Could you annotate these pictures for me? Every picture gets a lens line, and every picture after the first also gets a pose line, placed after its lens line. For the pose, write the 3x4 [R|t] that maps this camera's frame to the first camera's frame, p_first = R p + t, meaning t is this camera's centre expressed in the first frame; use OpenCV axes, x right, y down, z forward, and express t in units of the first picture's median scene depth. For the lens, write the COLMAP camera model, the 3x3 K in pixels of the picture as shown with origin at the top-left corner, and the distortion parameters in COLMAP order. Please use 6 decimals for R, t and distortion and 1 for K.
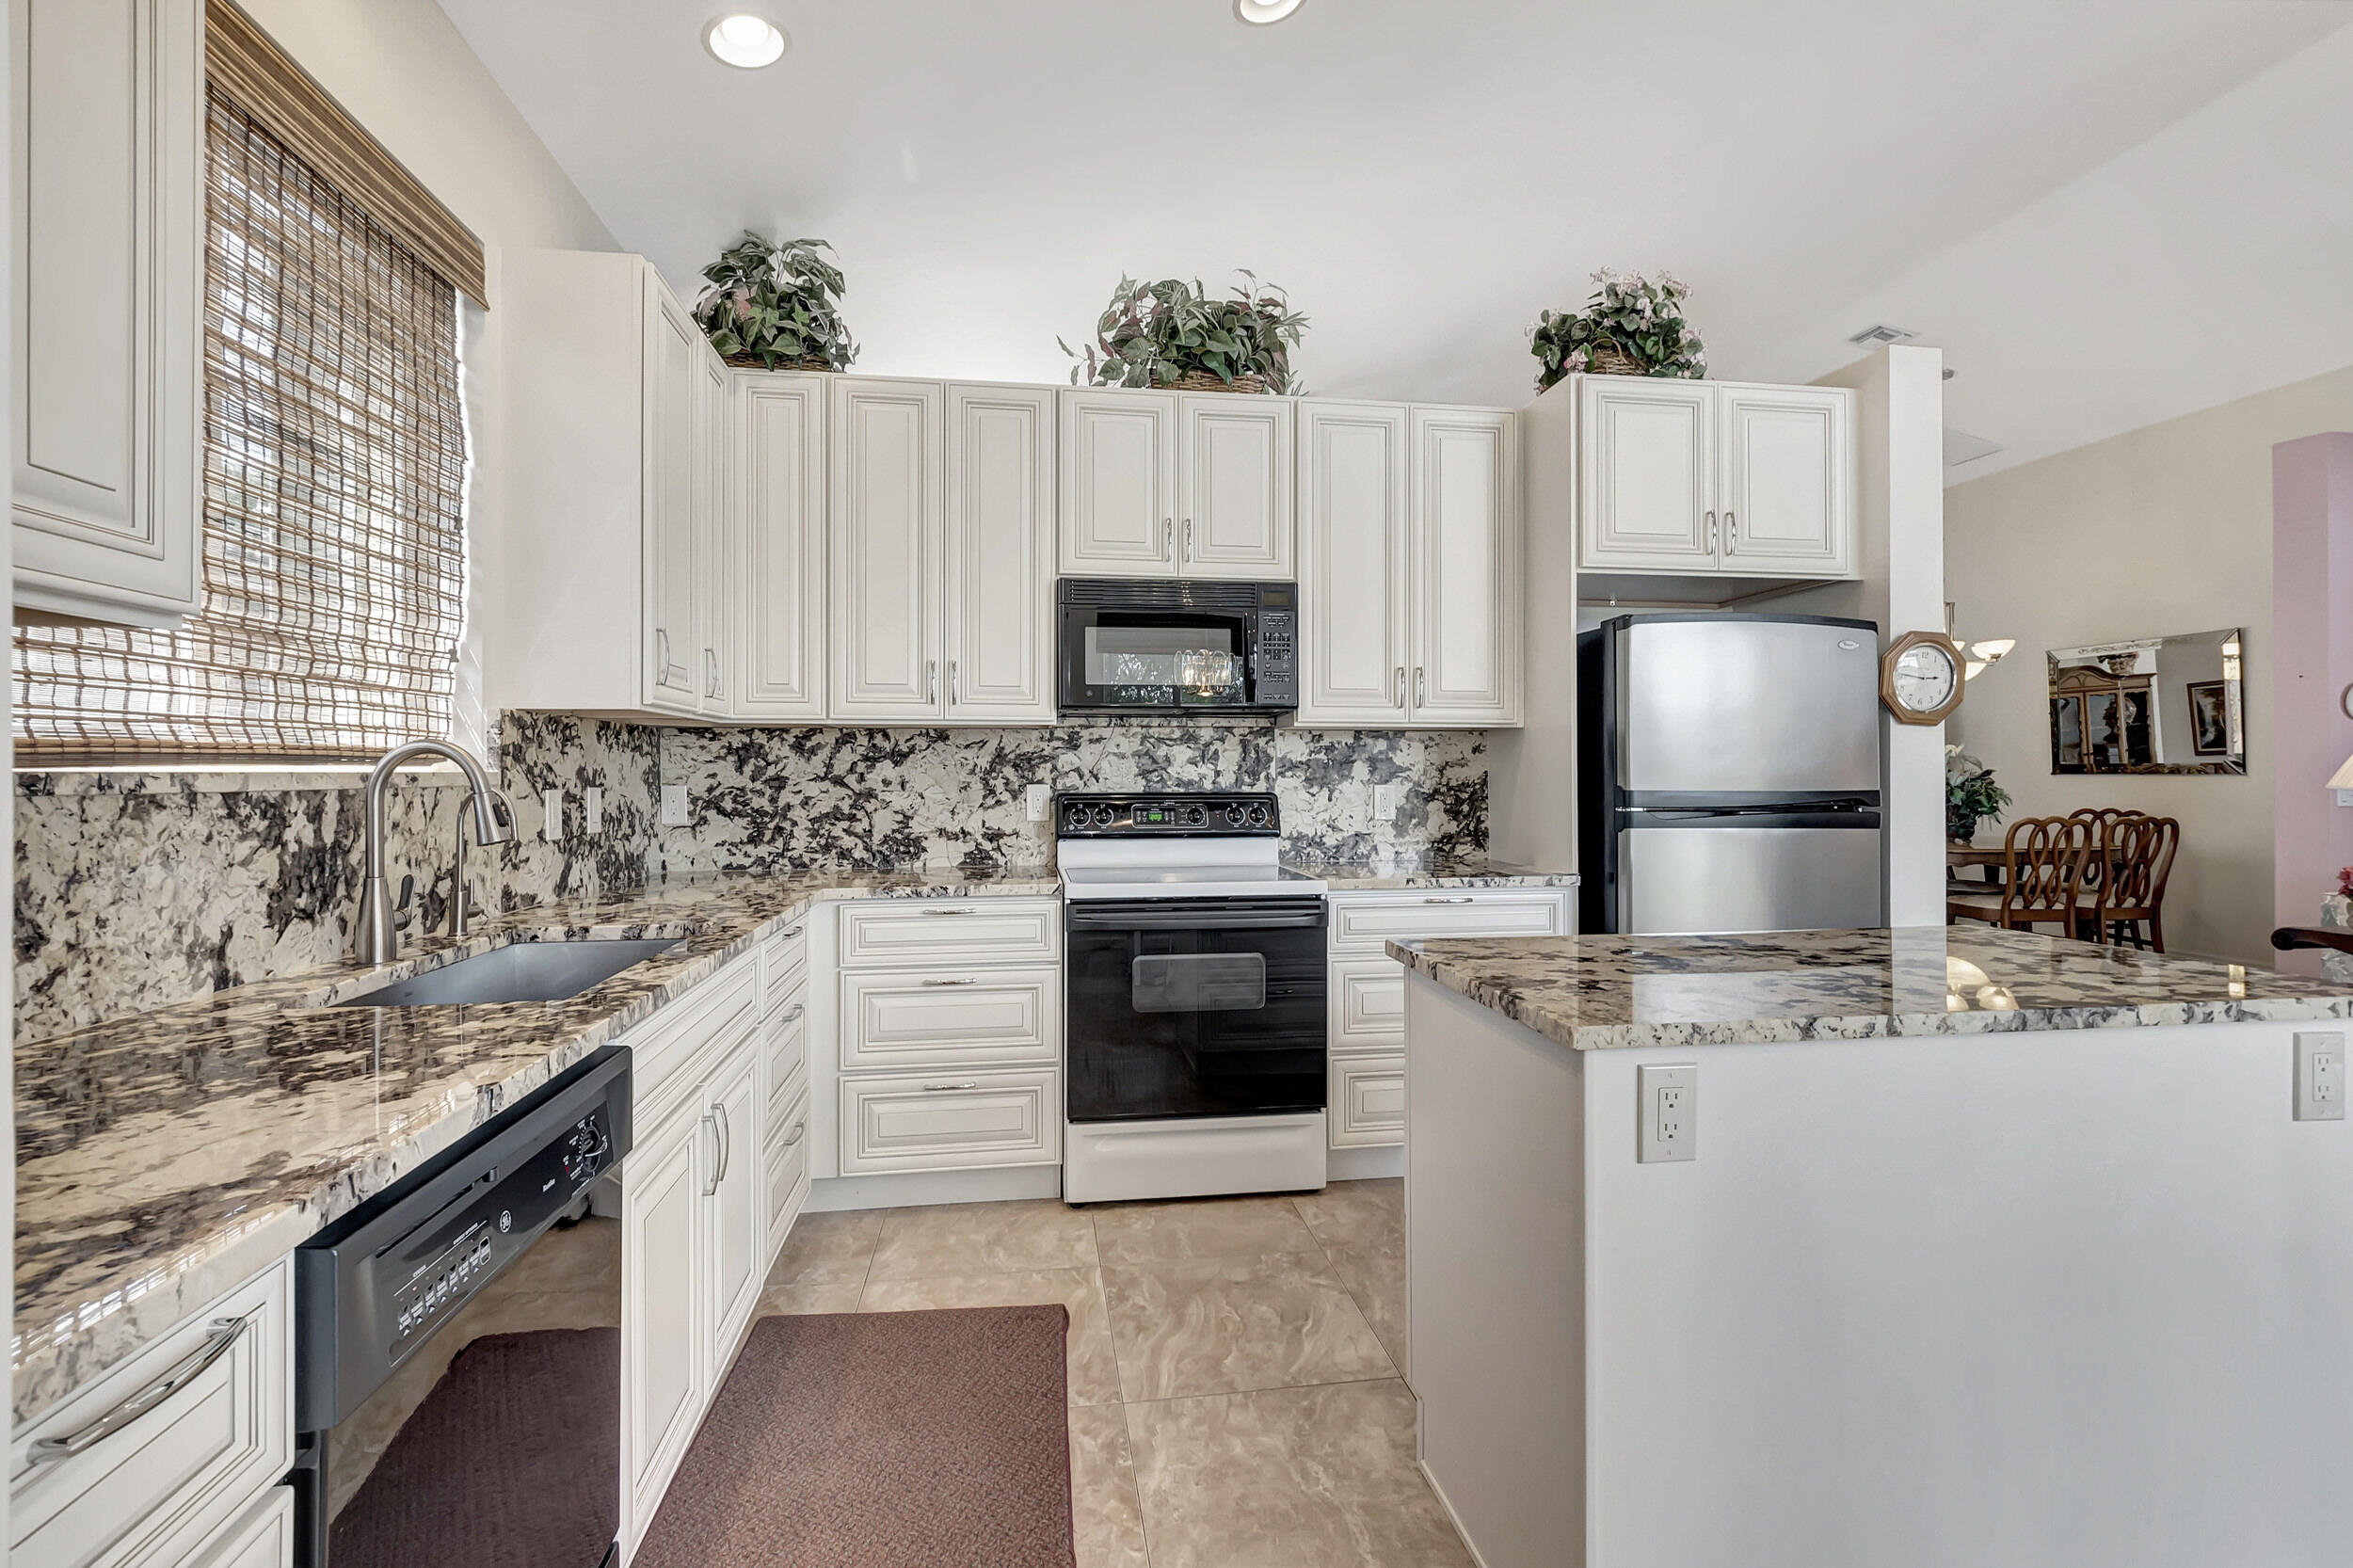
lens RADIAL K [[1036.1, 0, 1179.6], [0, 1036.1, 760.6], [0, 0, 1]] dist [0.000853, -0.000119]
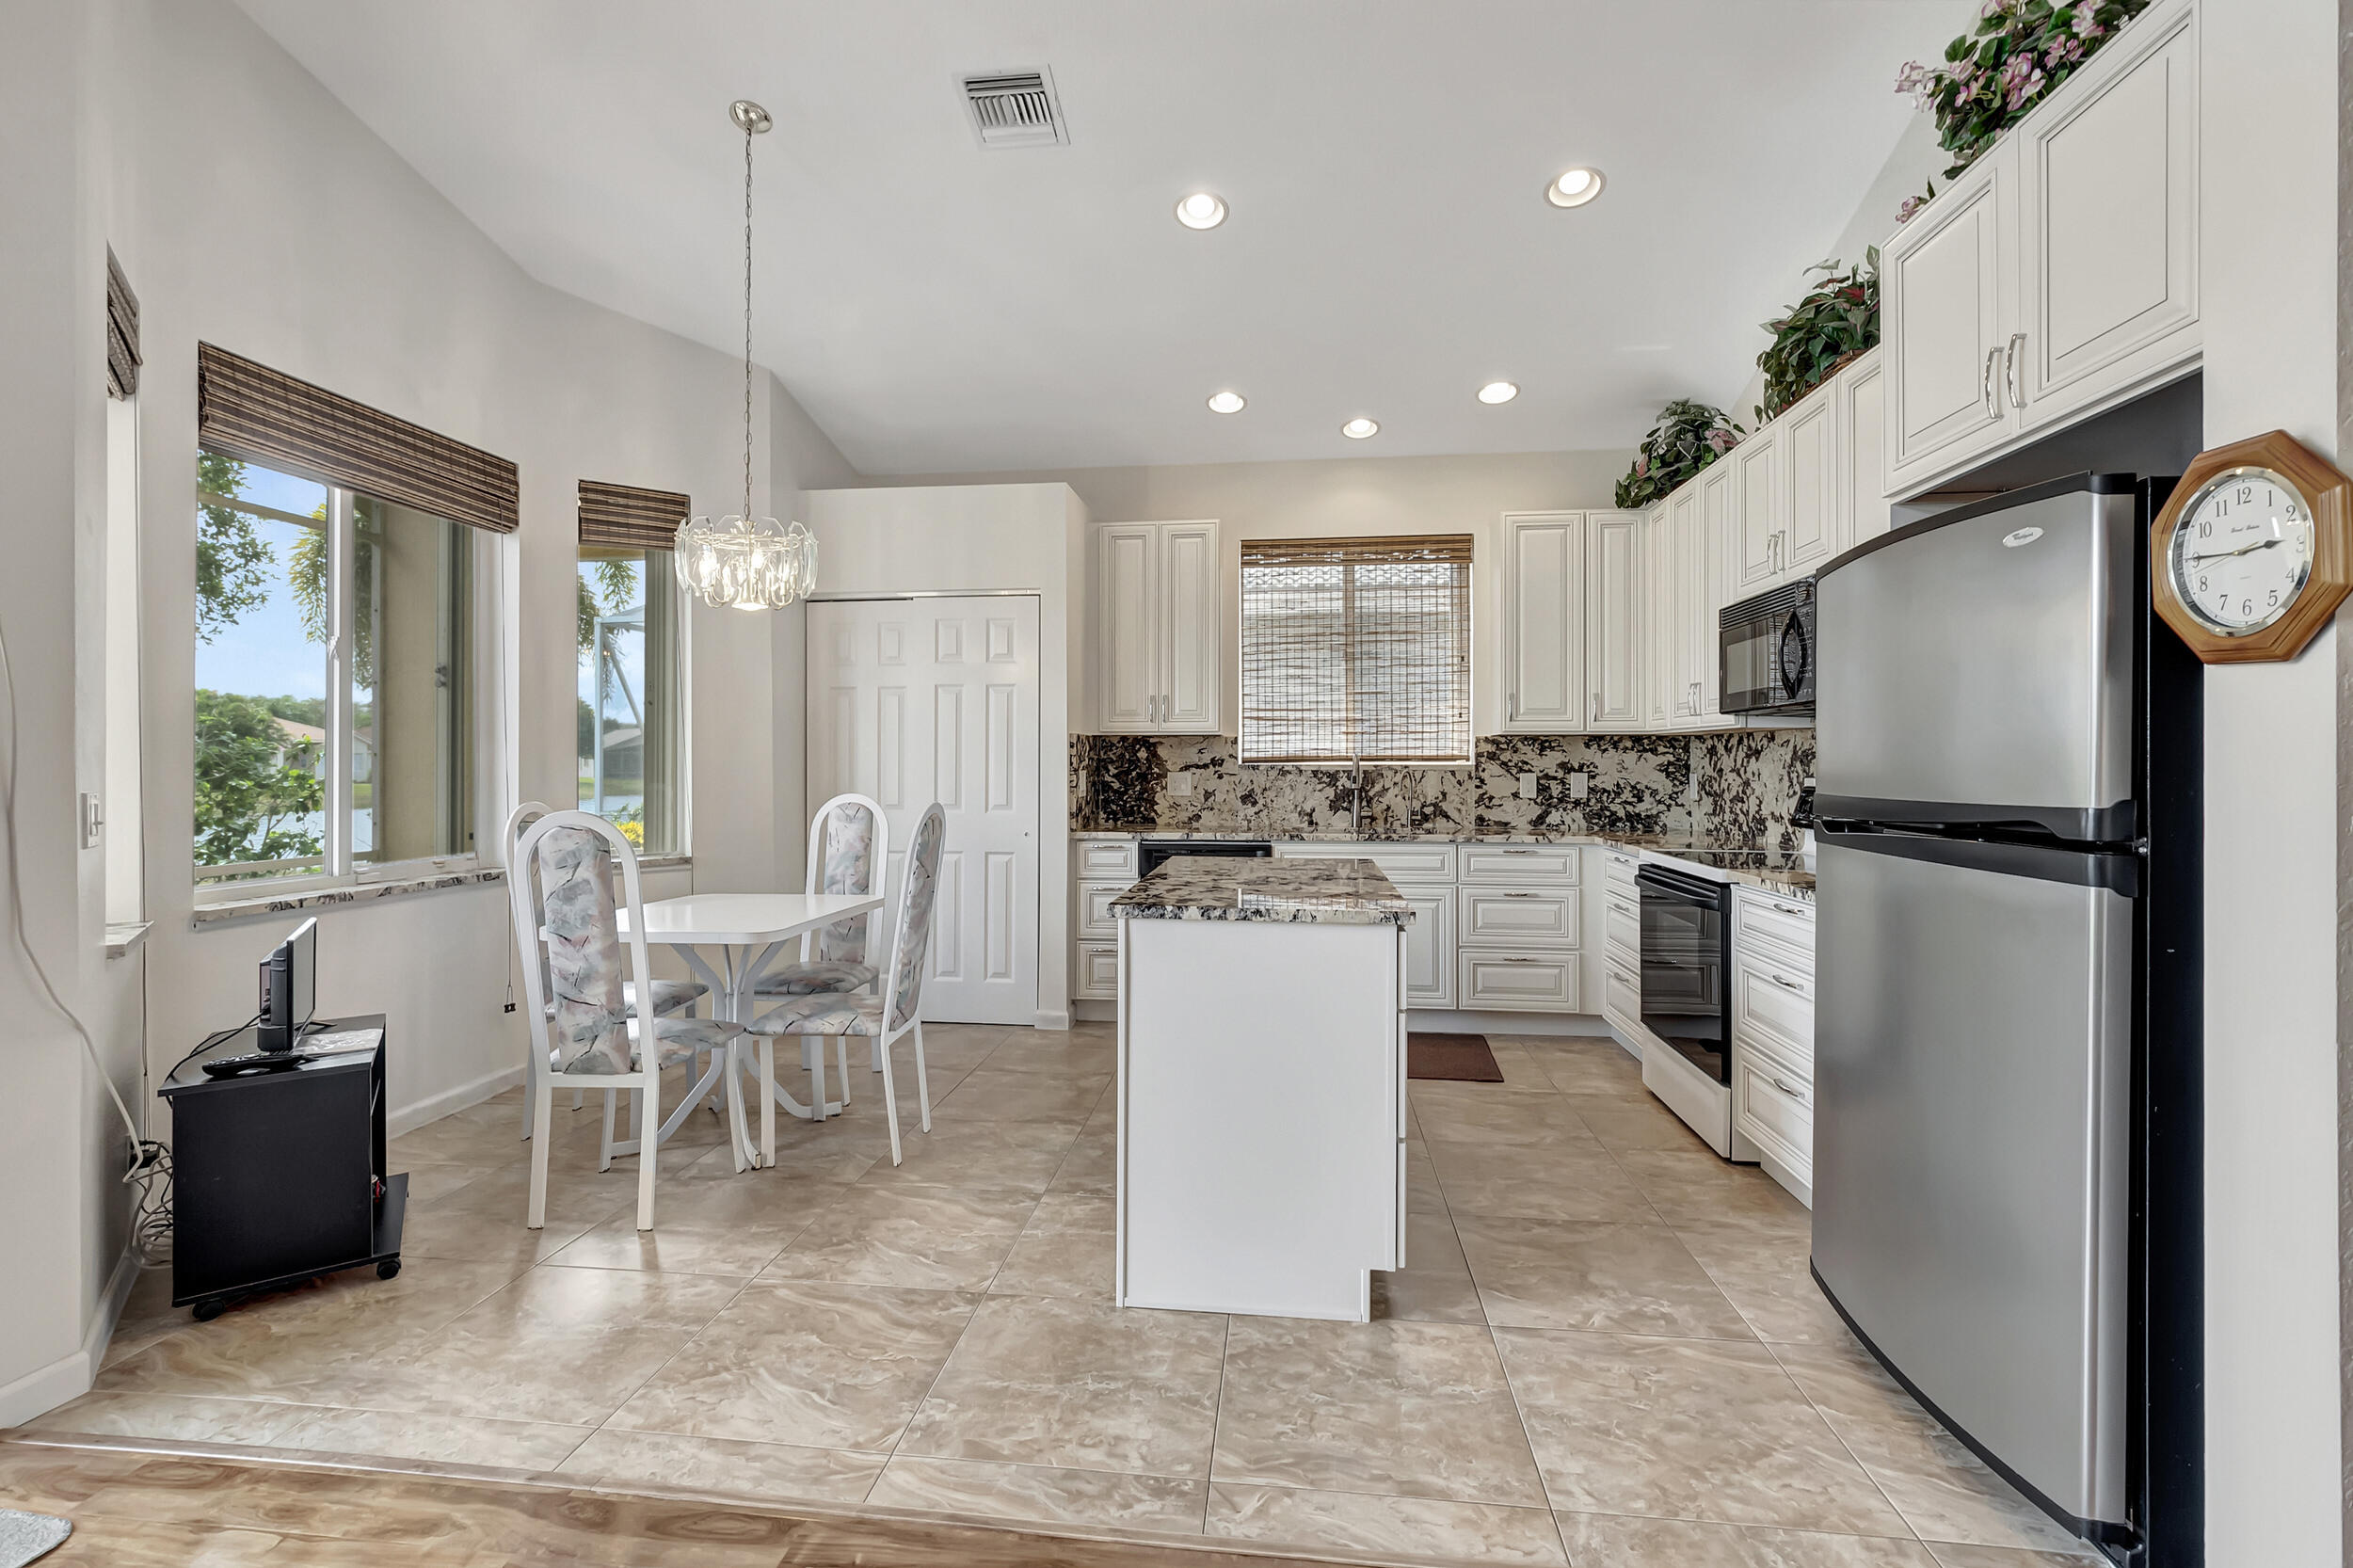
lens RADIAL K [[1036.1, 0, 1179.6], [0, 1036.1, 760.6], [0, 0, 1]] dist [0.000853, -0.000119]
pose [[-0.250682, 0.001711, -0.968068, 1.152133], [0.009803, 0.999952, -0.000771, -0.001478], [0.968020, -0.009684, -0.250687, 0.638131]]
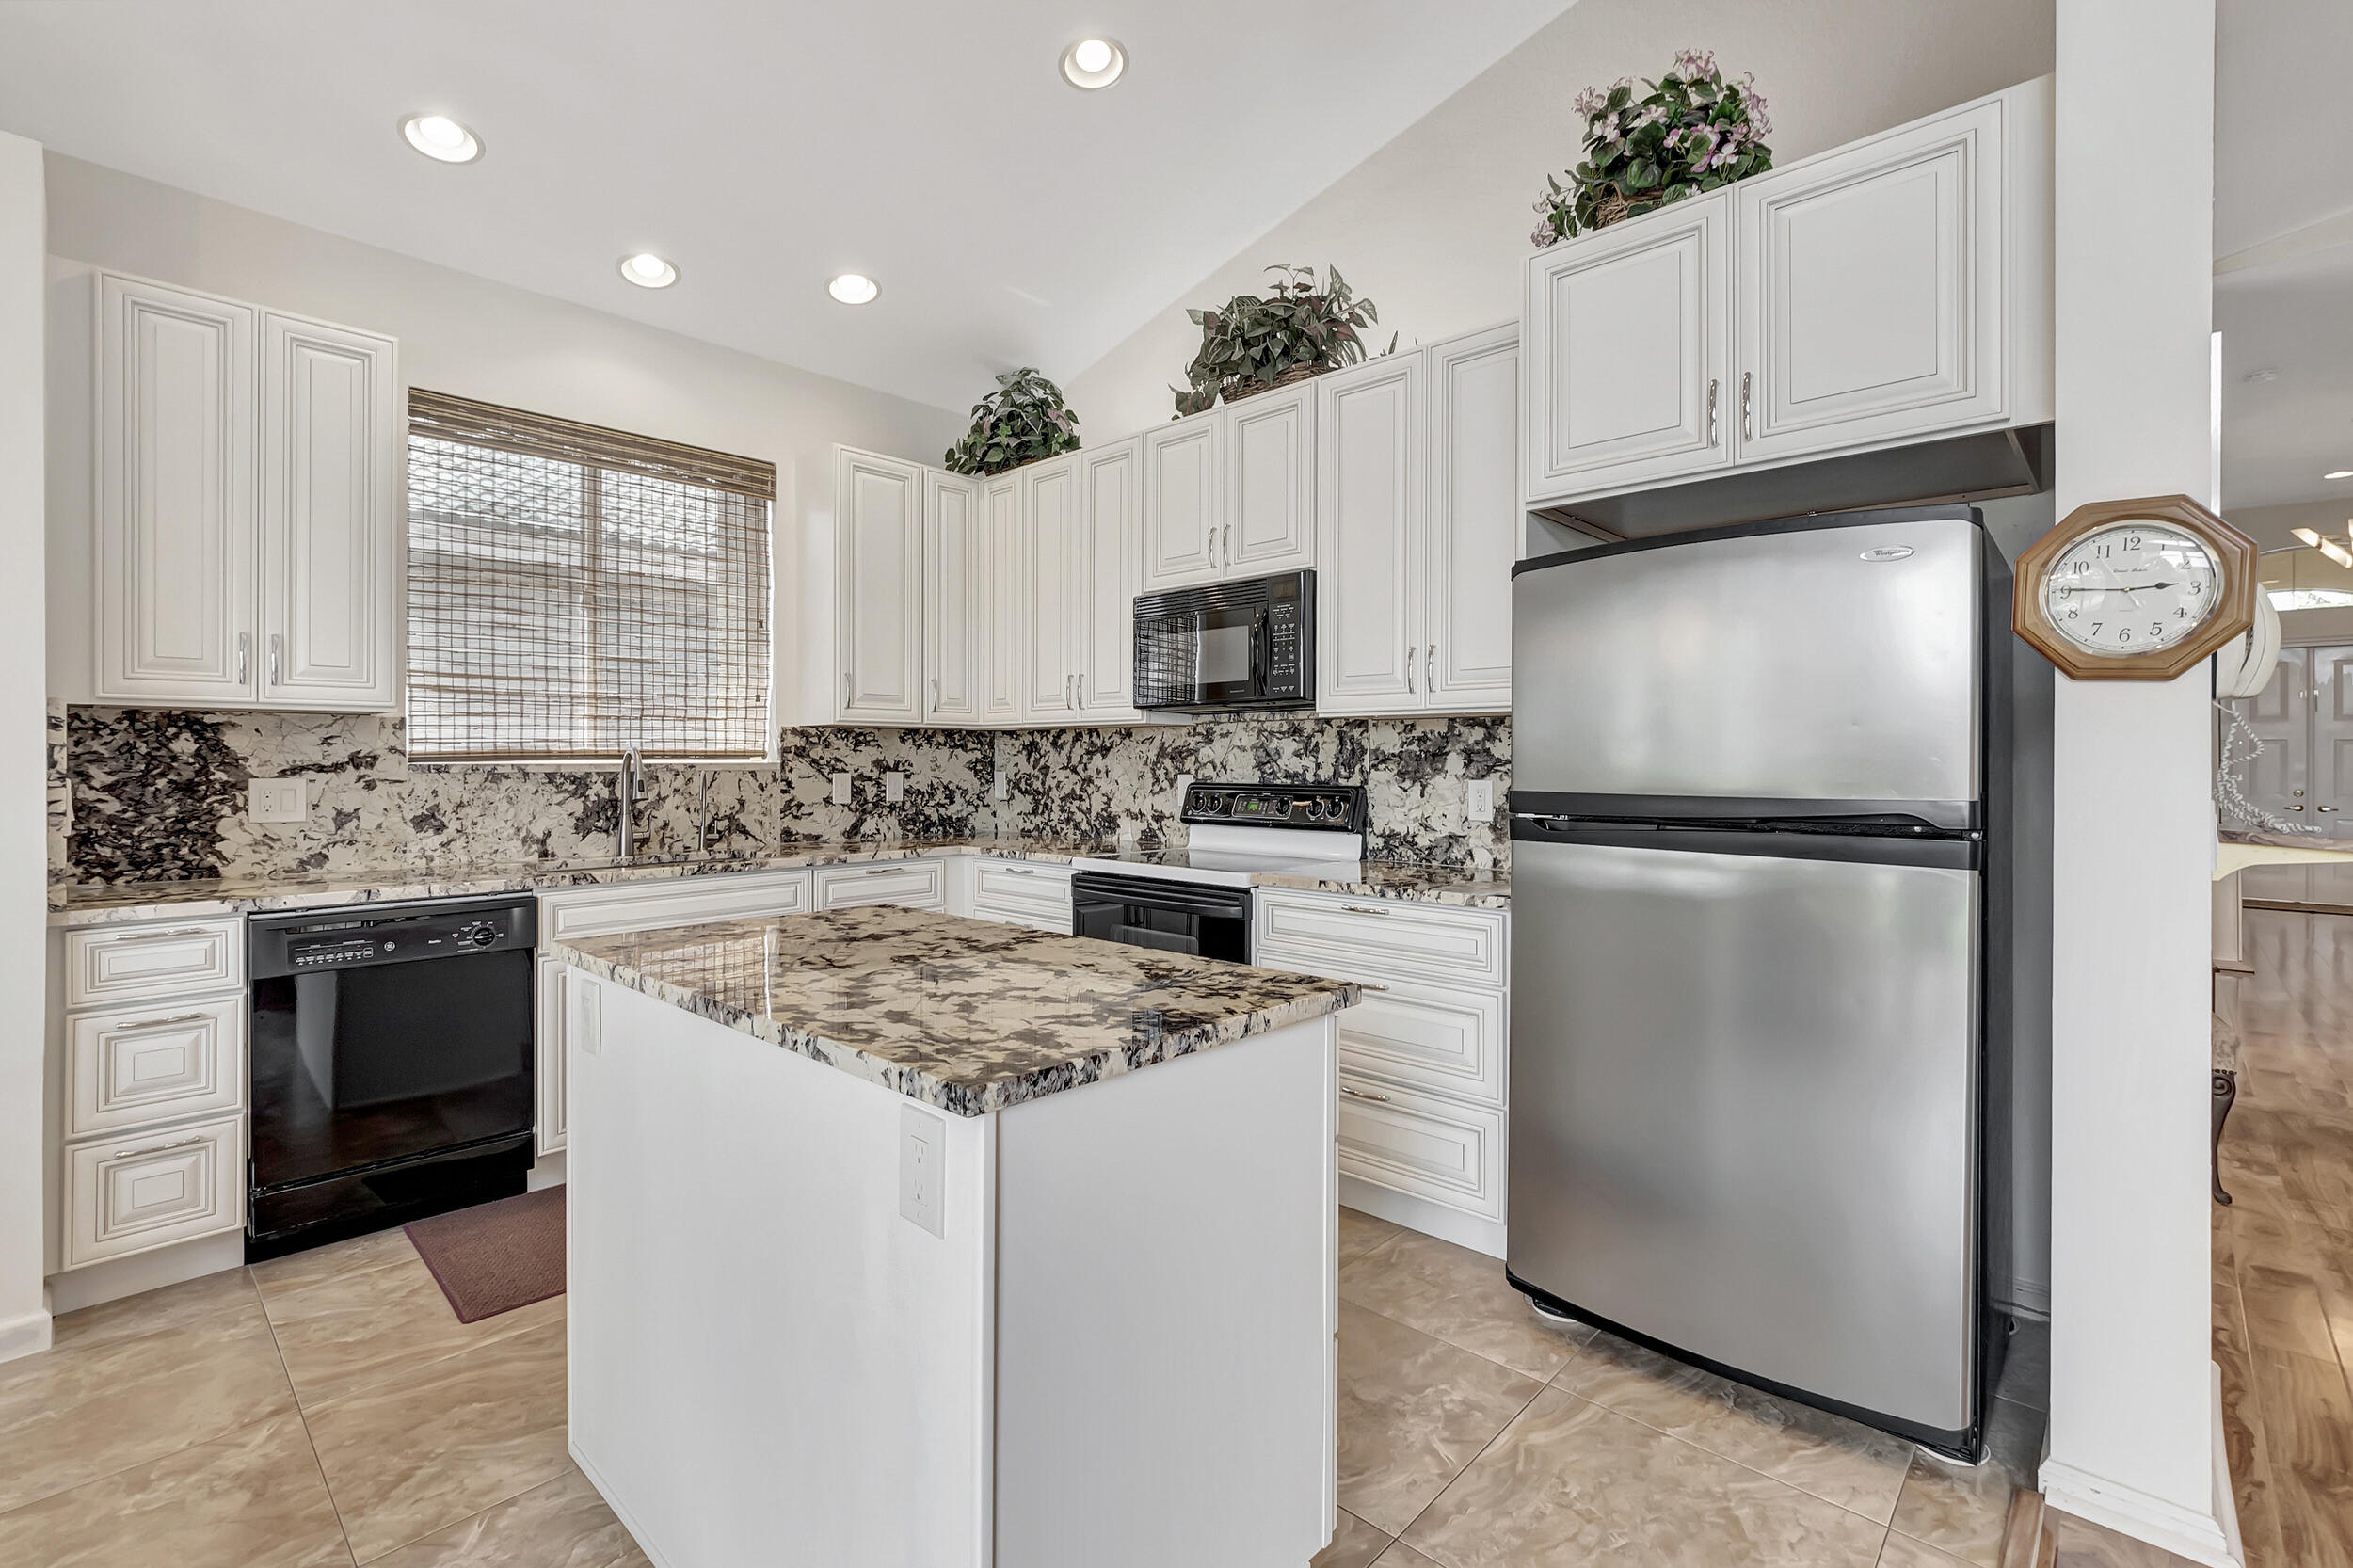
lens RADIAL K [[1042.9, 0, 1175.1], [0, 1042.9, 755.9], [0, 0, 1]] dist [0.014014, -0.010264]
pose [[0.626701, -0.000064, -0.779260, 0.772327], [0.006987, 0.999960, 0.005537, -0.003828], [0.779229, -0.008915, 0.626677, 0.279133]]
